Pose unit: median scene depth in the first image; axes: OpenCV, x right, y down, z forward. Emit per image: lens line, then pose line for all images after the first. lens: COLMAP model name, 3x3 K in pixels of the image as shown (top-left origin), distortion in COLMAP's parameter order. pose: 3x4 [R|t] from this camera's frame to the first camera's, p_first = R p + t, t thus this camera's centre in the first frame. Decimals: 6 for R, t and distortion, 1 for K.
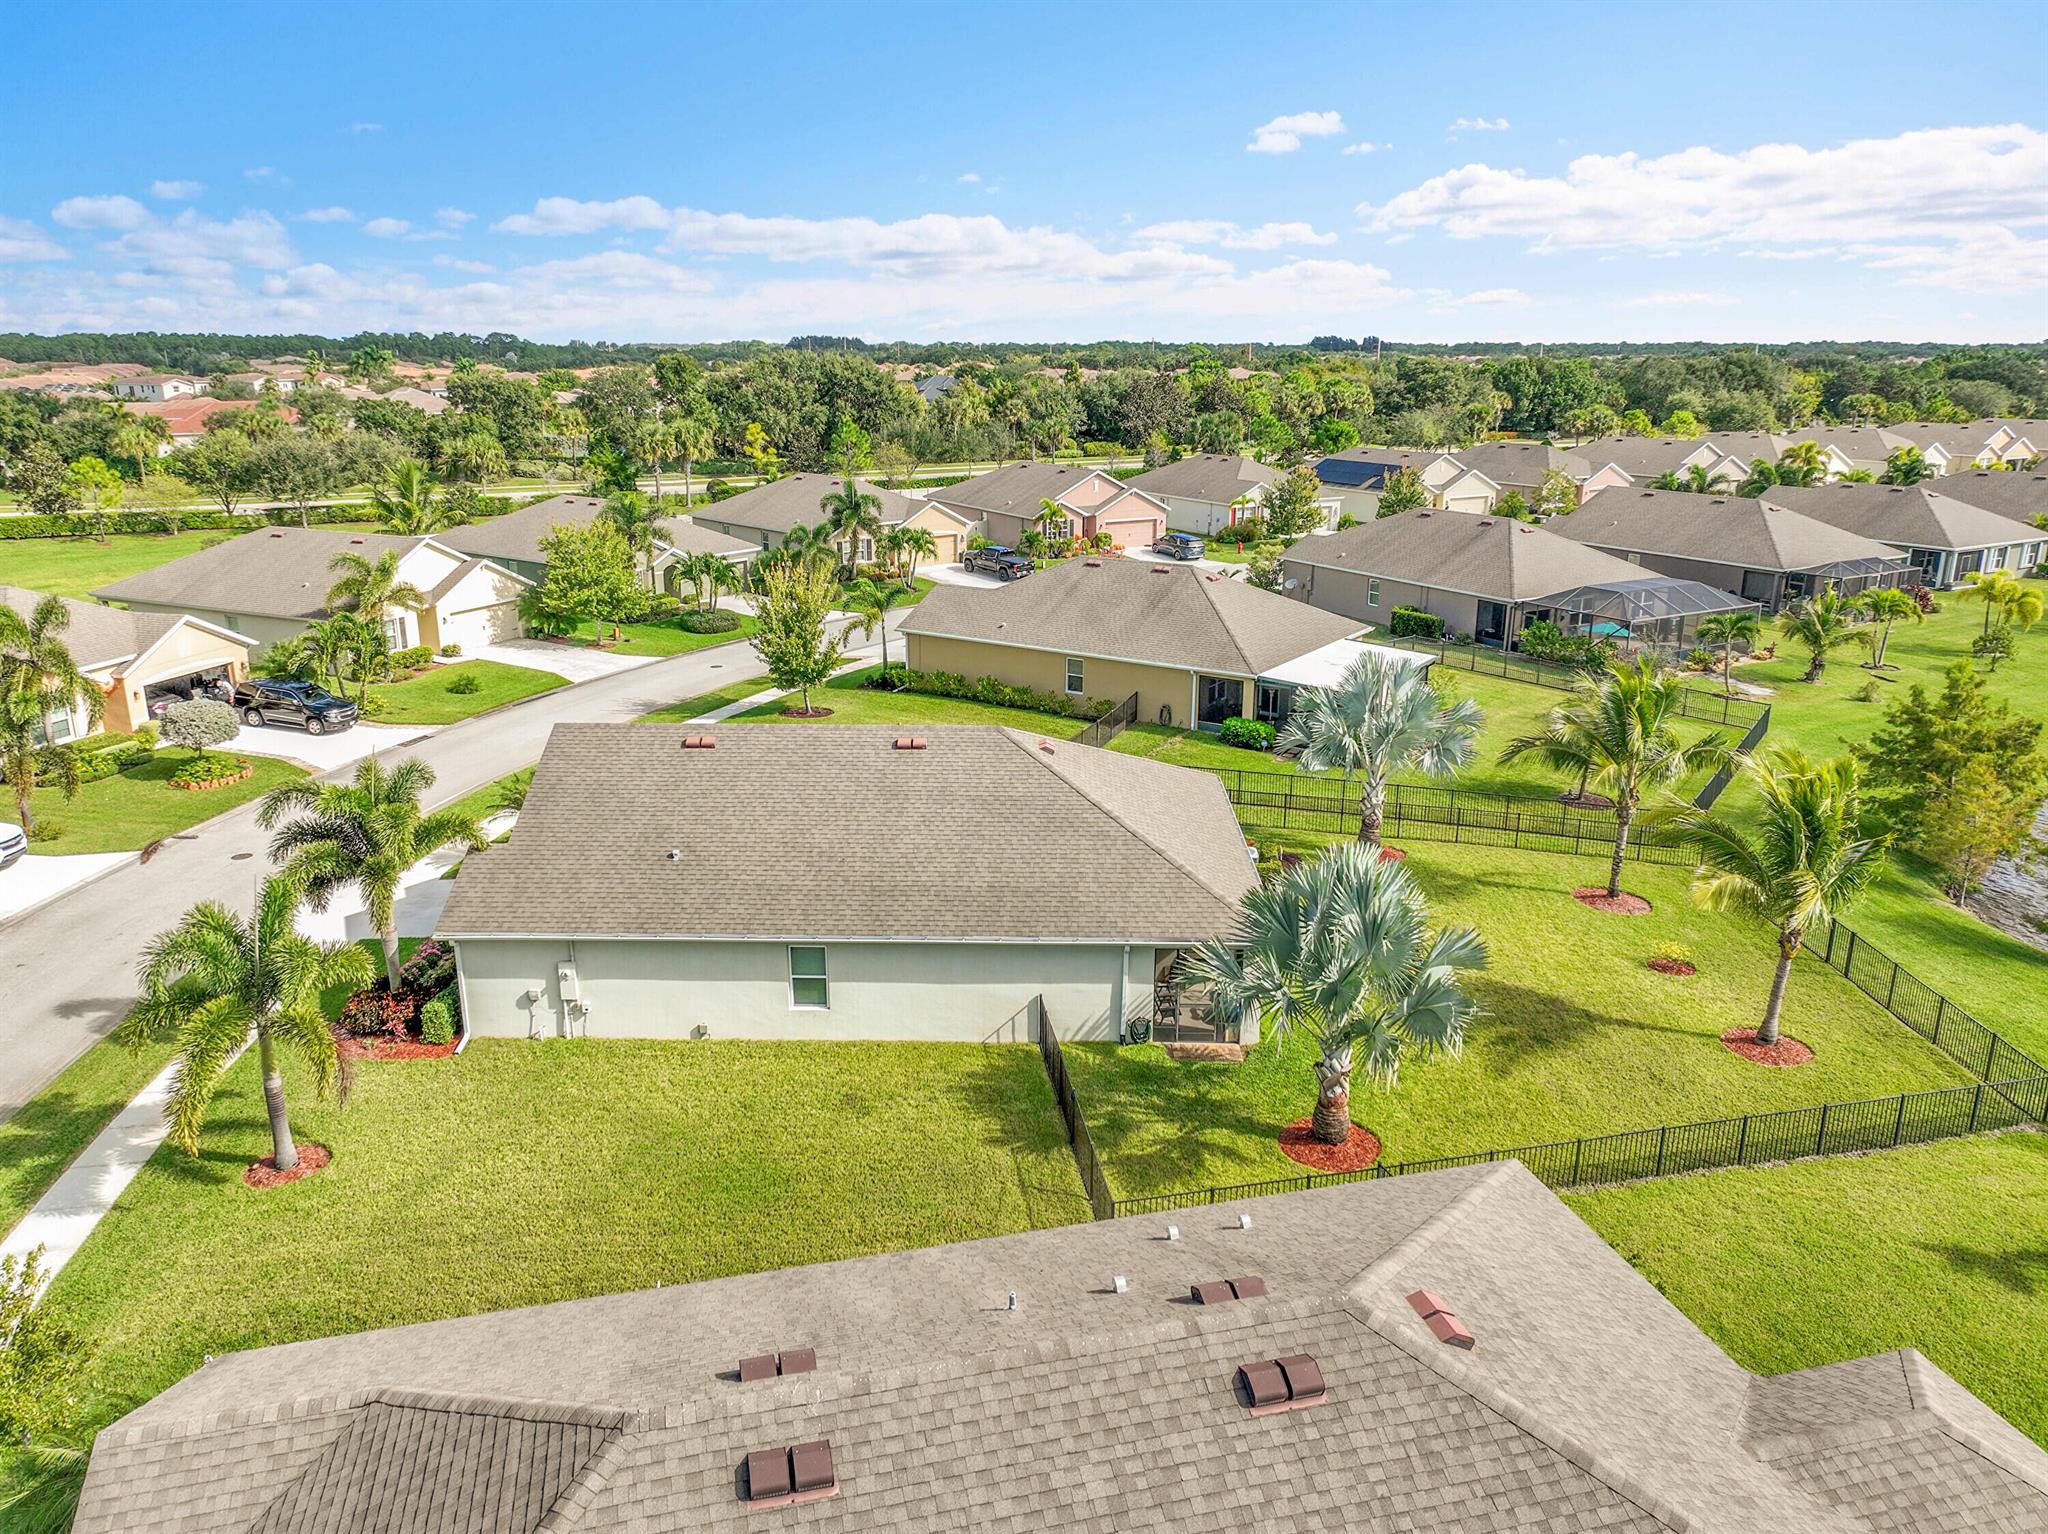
lens RADIAL K [[1437.4, 0, 1024.0], [0, 1437.4, 767.0], [0, 0, 1]] dist [0.003256, 0.007758]
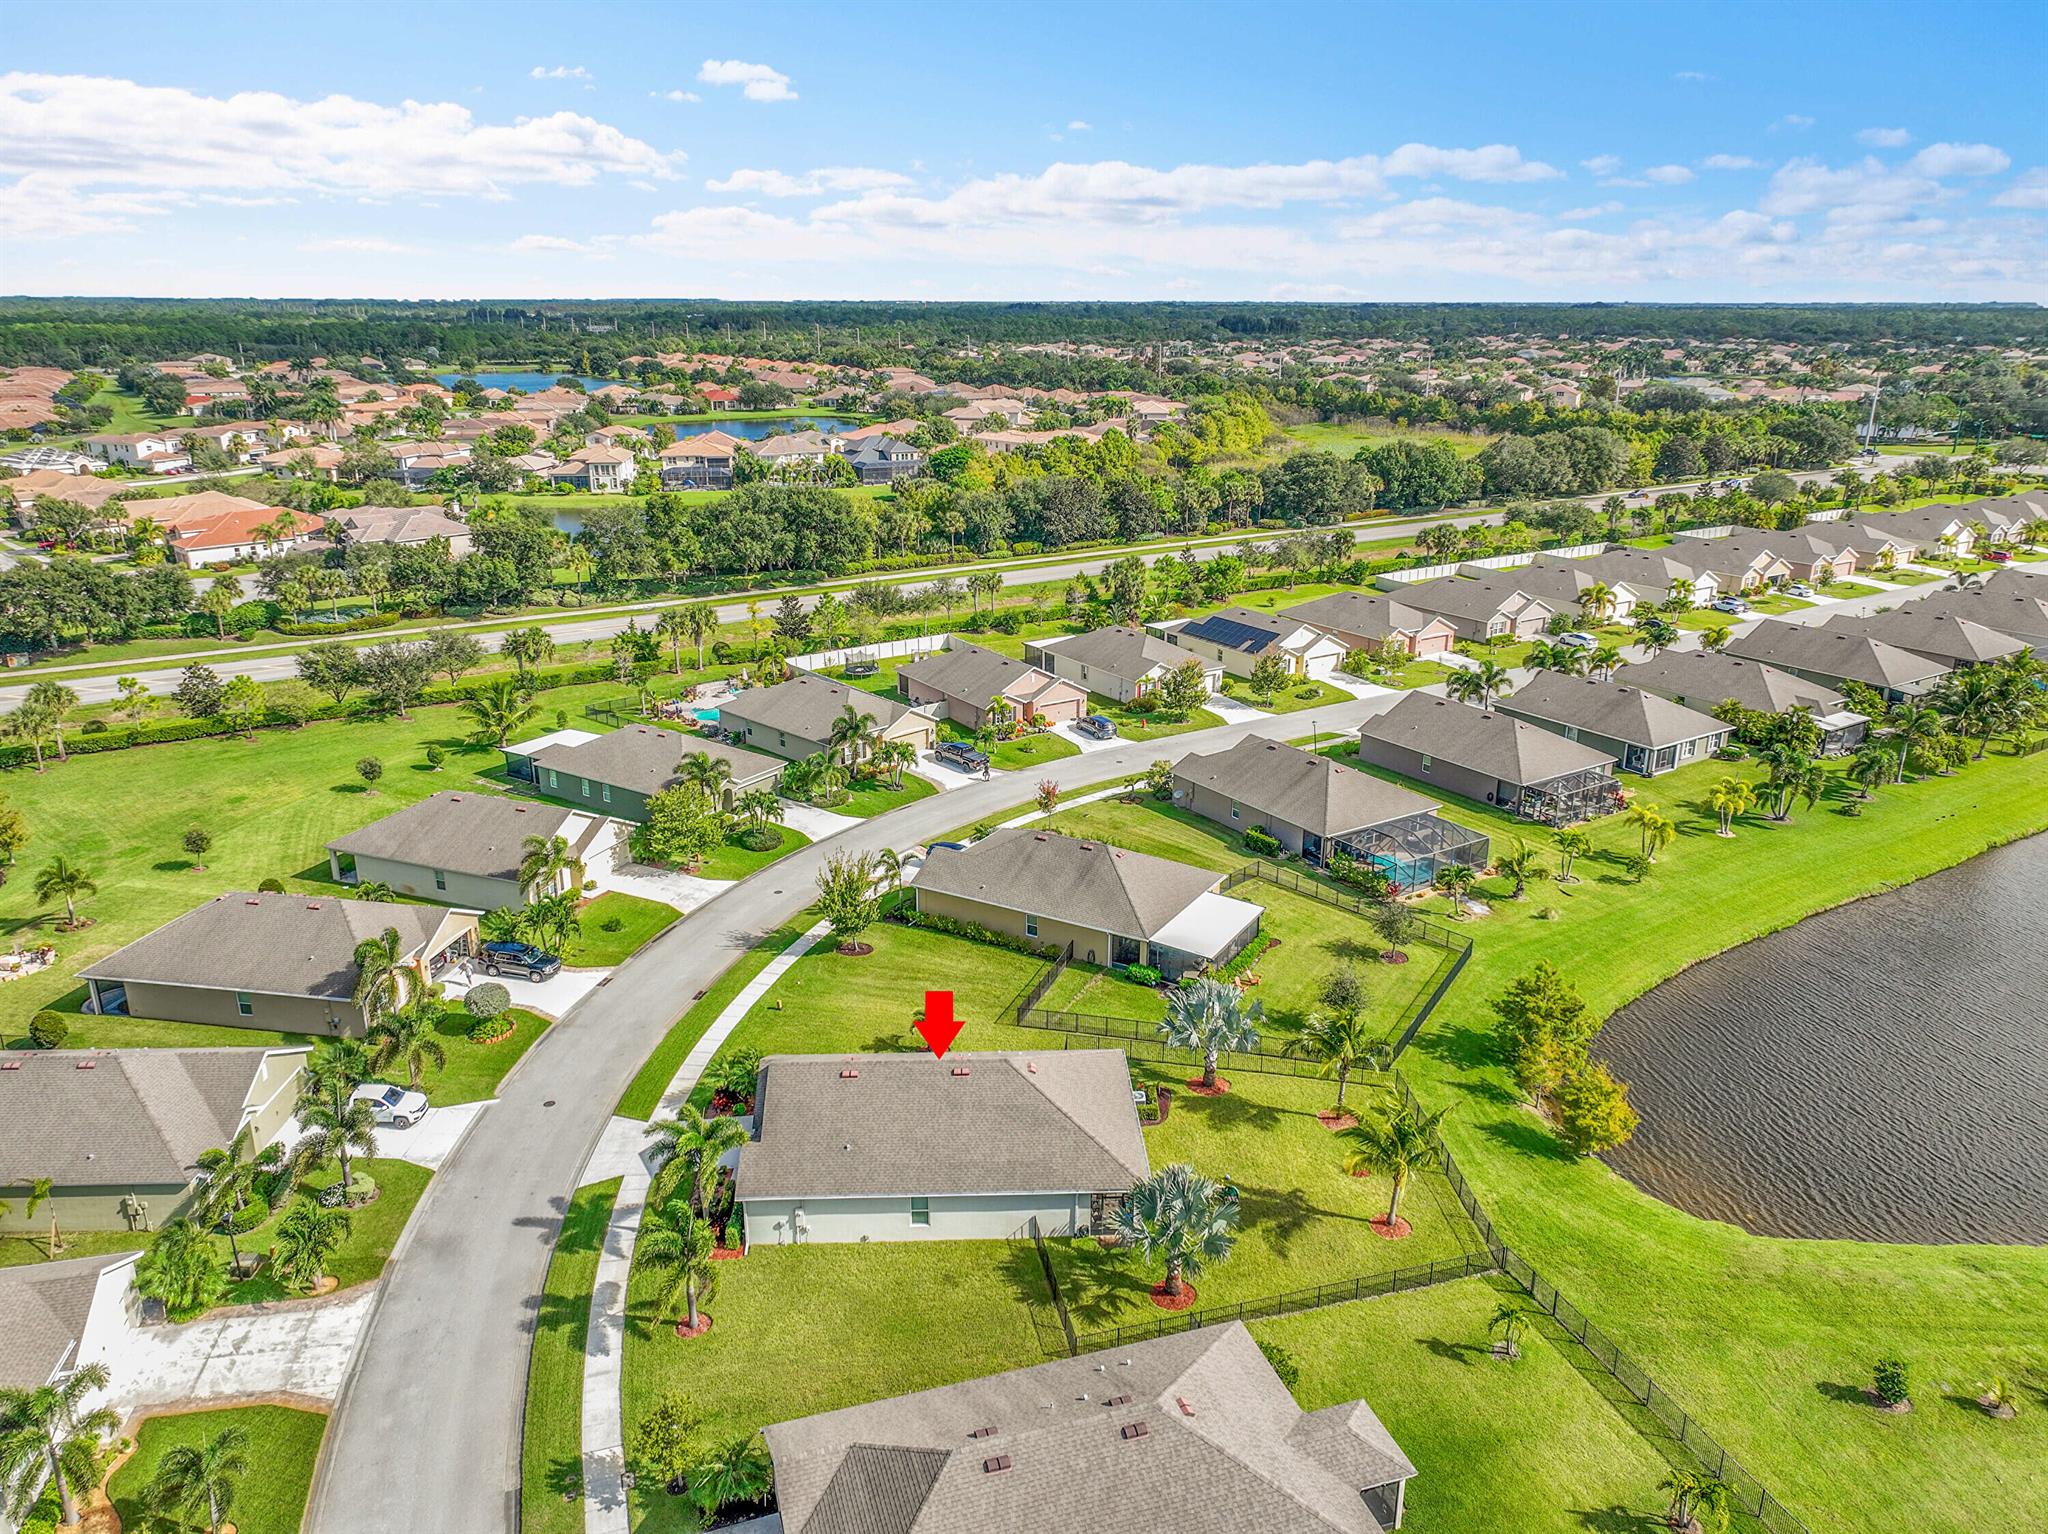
lens RADIAL K [[1437.4, 0, 1024.0], [0, 1437.4, 767.0], [0, 0, 1]] dist [0.003256, 0.007758]
pose [[0.998306, -0.017313, 0.055544, -0.082506], [0.015506, 0.999342, 0.032797, -0.422676], [-0.056076, -0.031880, 0.997917, -0.783678]]
